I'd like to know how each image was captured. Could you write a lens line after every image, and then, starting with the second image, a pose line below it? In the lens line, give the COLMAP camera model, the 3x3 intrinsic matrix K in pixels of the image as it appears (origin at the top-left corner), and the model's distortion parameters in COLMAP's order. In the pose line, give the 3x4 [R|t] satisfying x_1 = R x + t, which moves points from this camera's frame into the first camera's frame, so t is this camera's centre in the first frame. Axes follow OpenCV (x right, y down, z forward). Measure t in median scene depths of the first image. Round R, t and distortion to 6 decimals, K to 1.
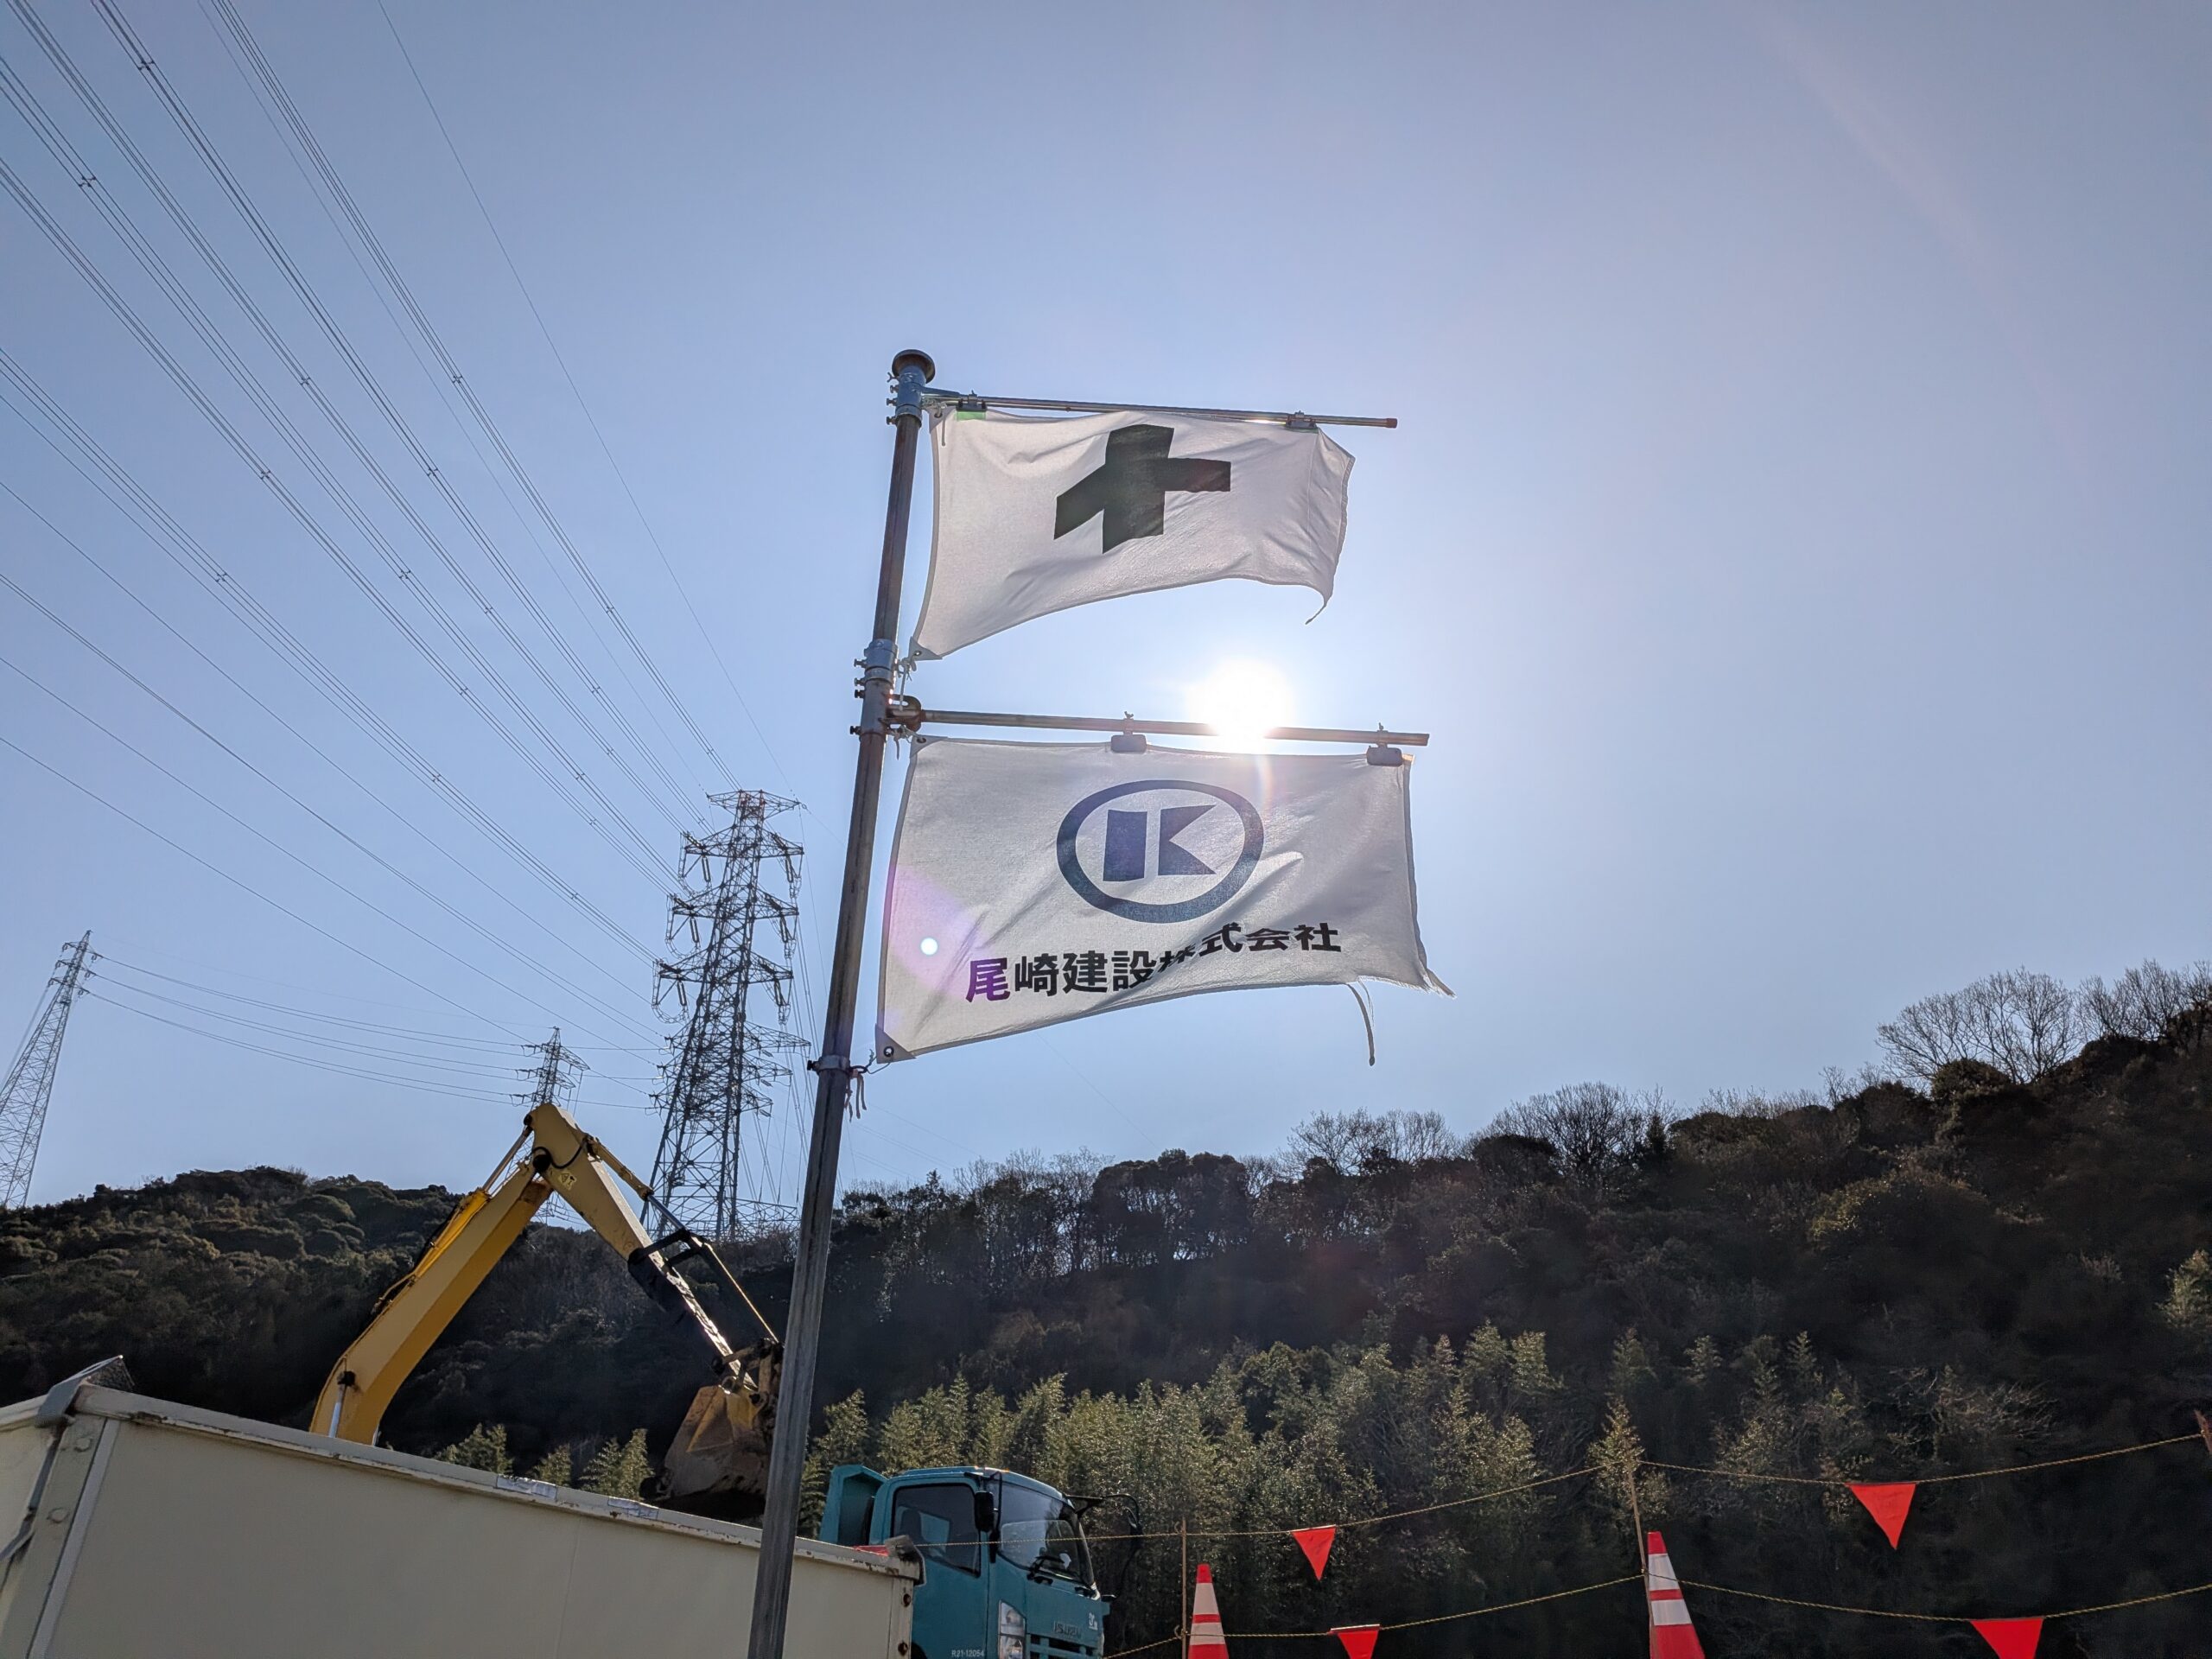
lens RADIAL K [[1548.5, 0, 1095.6], [0, 1548.5, 818.2], [0, 0, 1]] dist [0.080773, -0.125061]
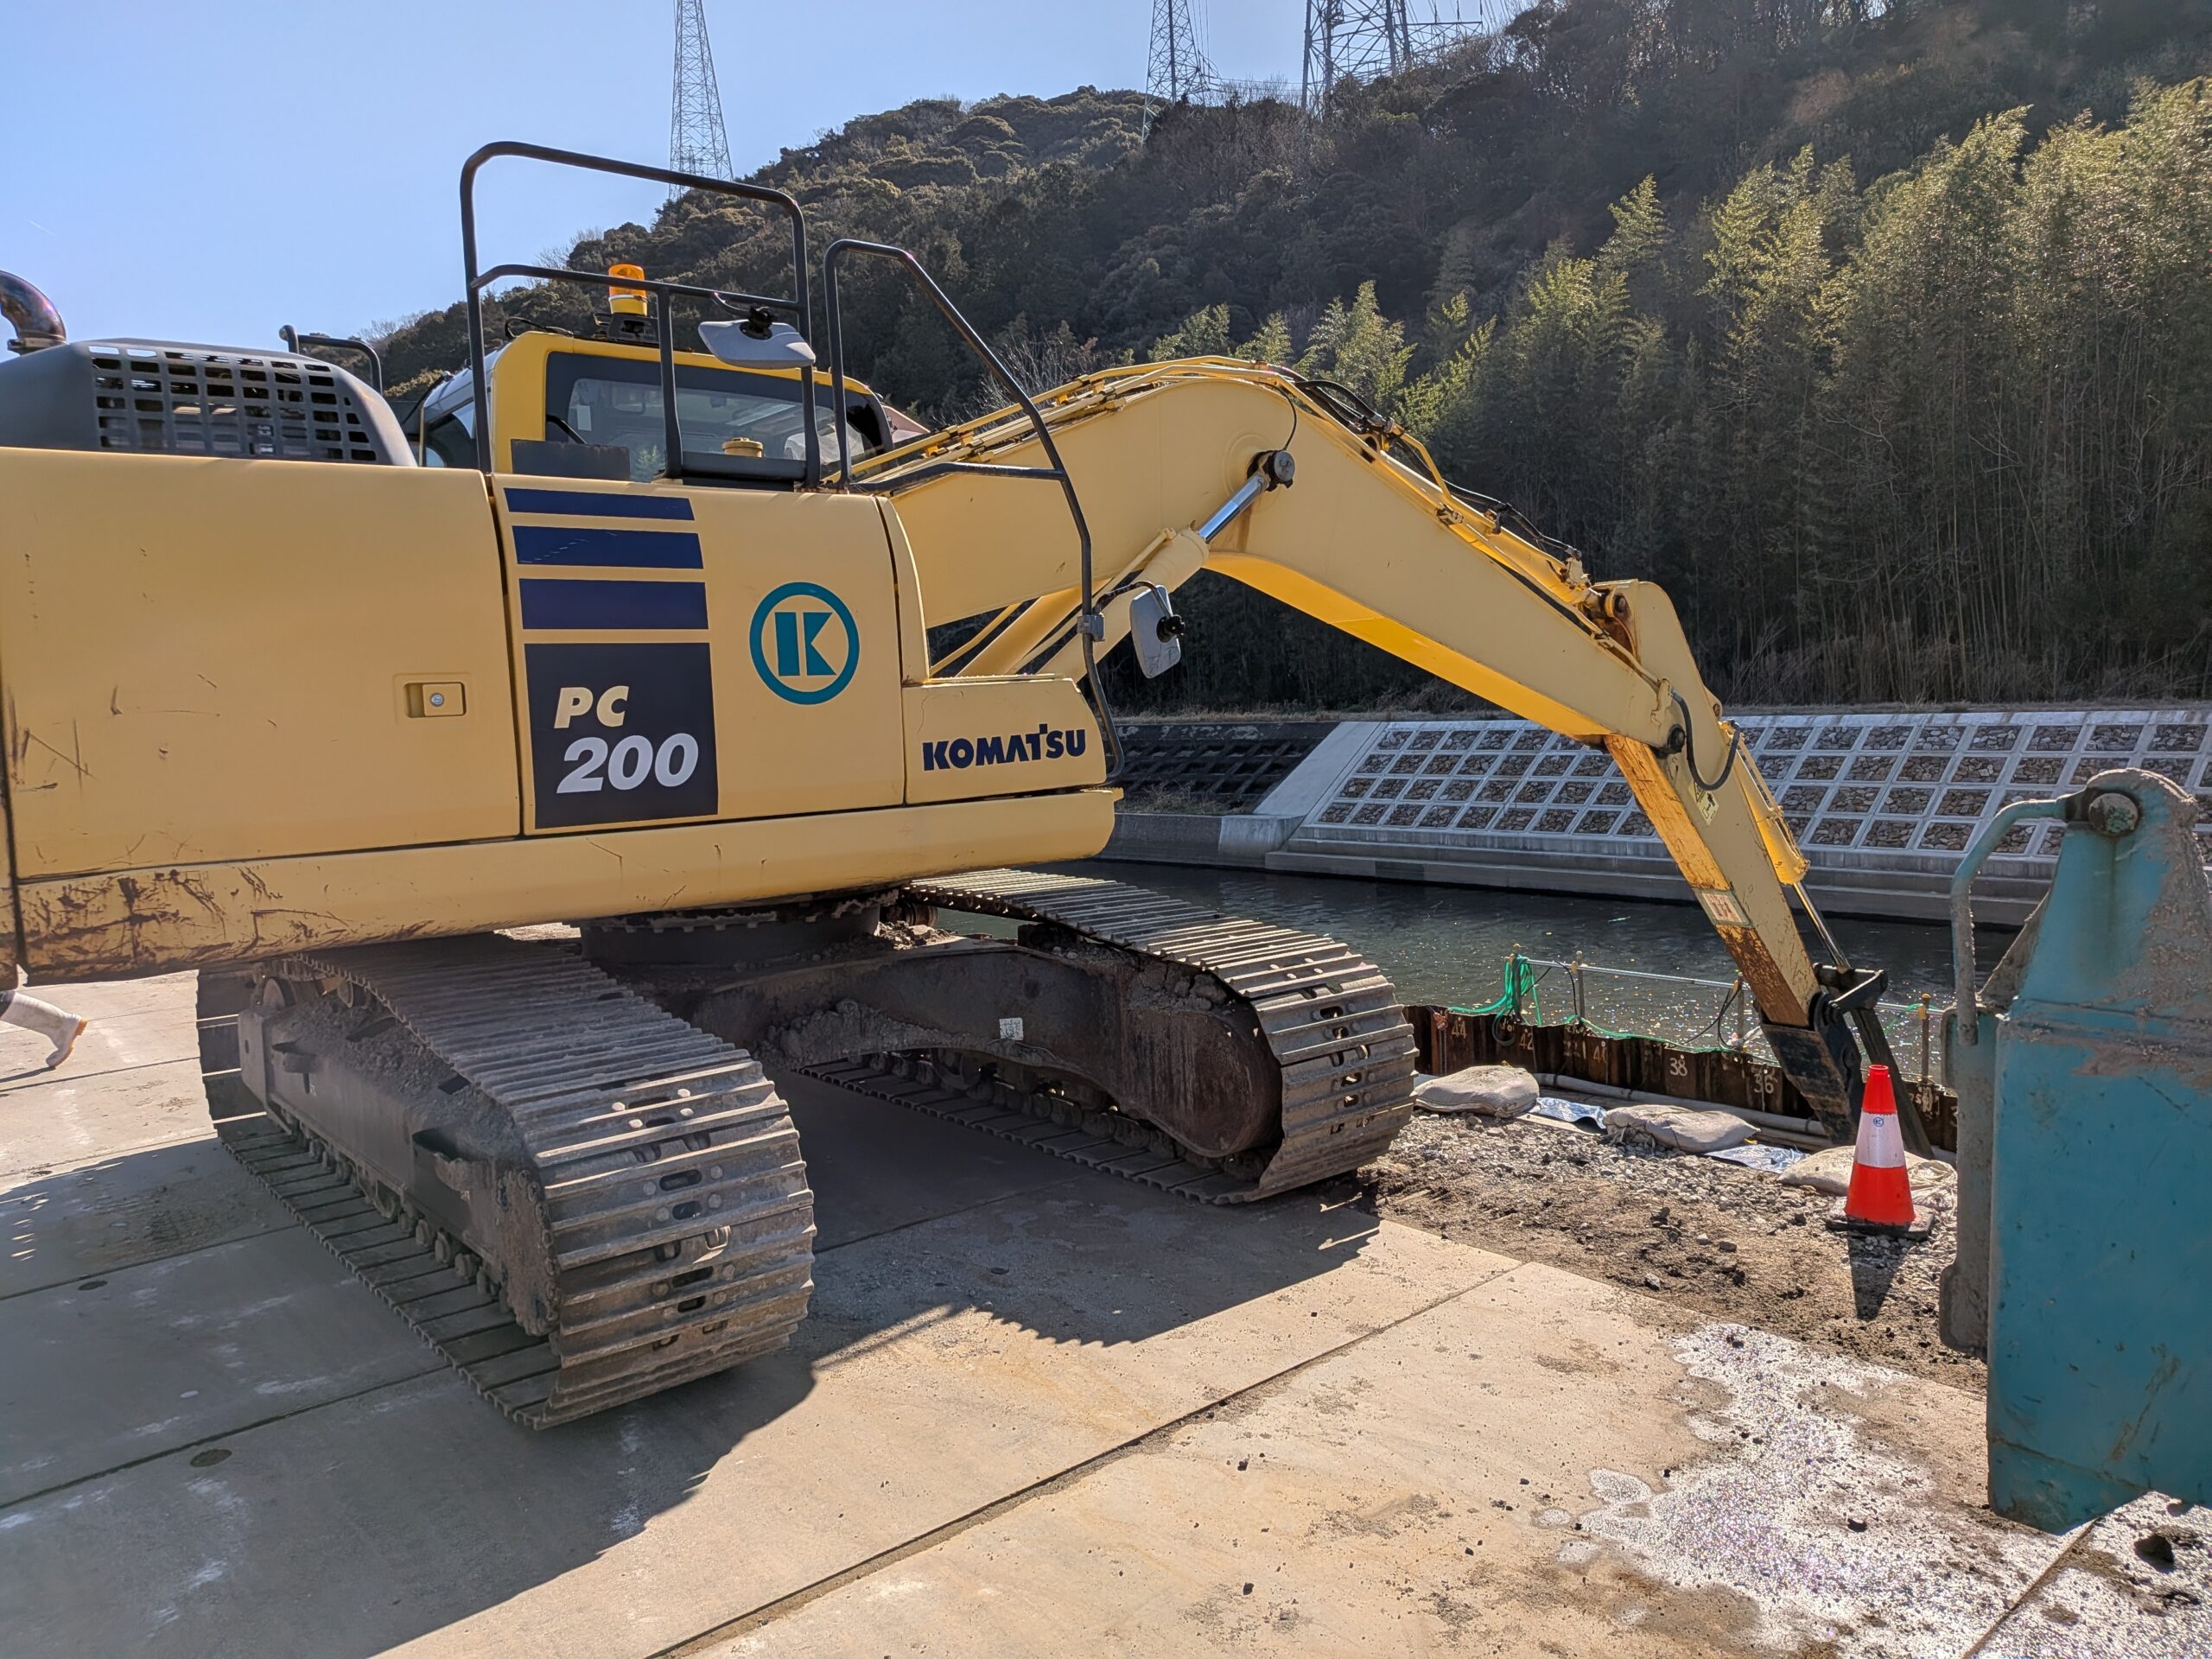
lens RADIAL K [[1577.2, 0, 1106.0], [0, 1577.2, 829.5], [0, 0, 1]] dist [0.023060, -0.037893]
pose [[0.912042, -0.003151, -0.410085, -0.051649], [0.264854, 0.767982, 0.583143, 0.061228], [0.313101, -0.640463, 0.701267, 0.129179]]
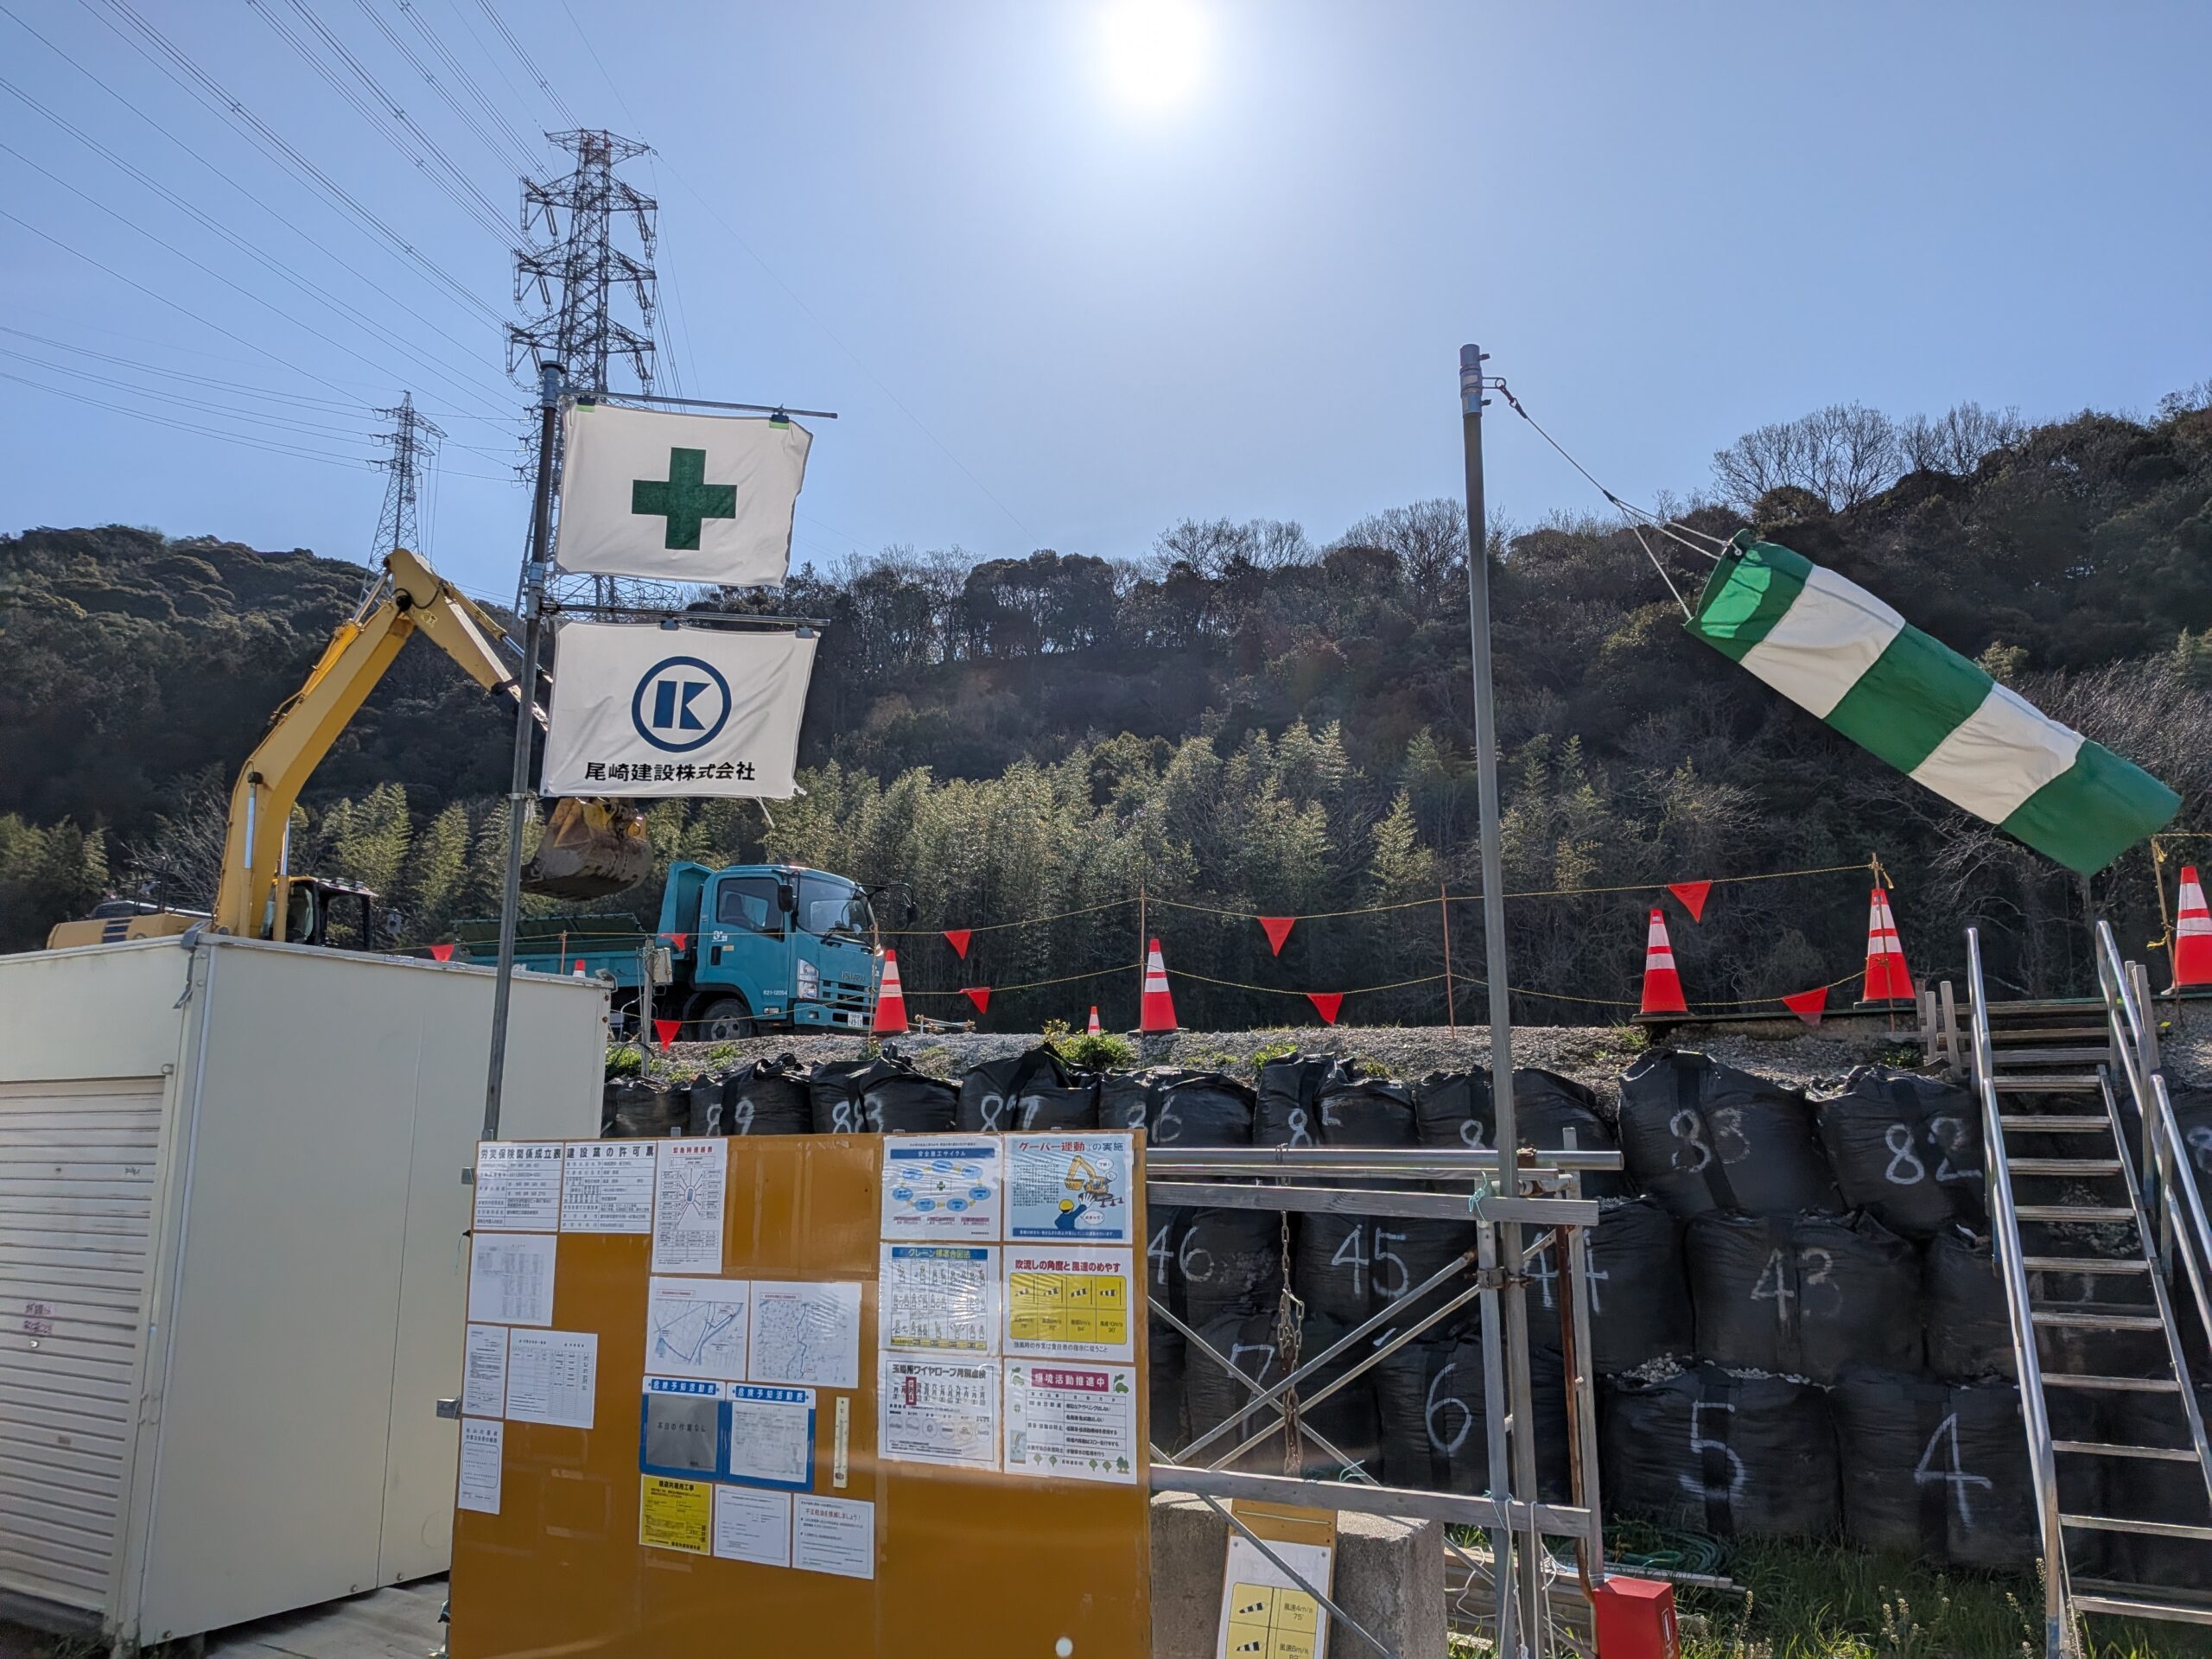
lens RADIAL K [[1577.2, 0, 1106.0], [0, 1577.2, 829.5], [0, 0, 1]] dist [0.023060, -0.037893]
pose [[0.996765, 0.015130, 0.078929, 0.011034], [-0.044473, 0.921879, 0.384917, -0.015907], [-0.066939, -0.387182, 0.919570, -0.025742]]
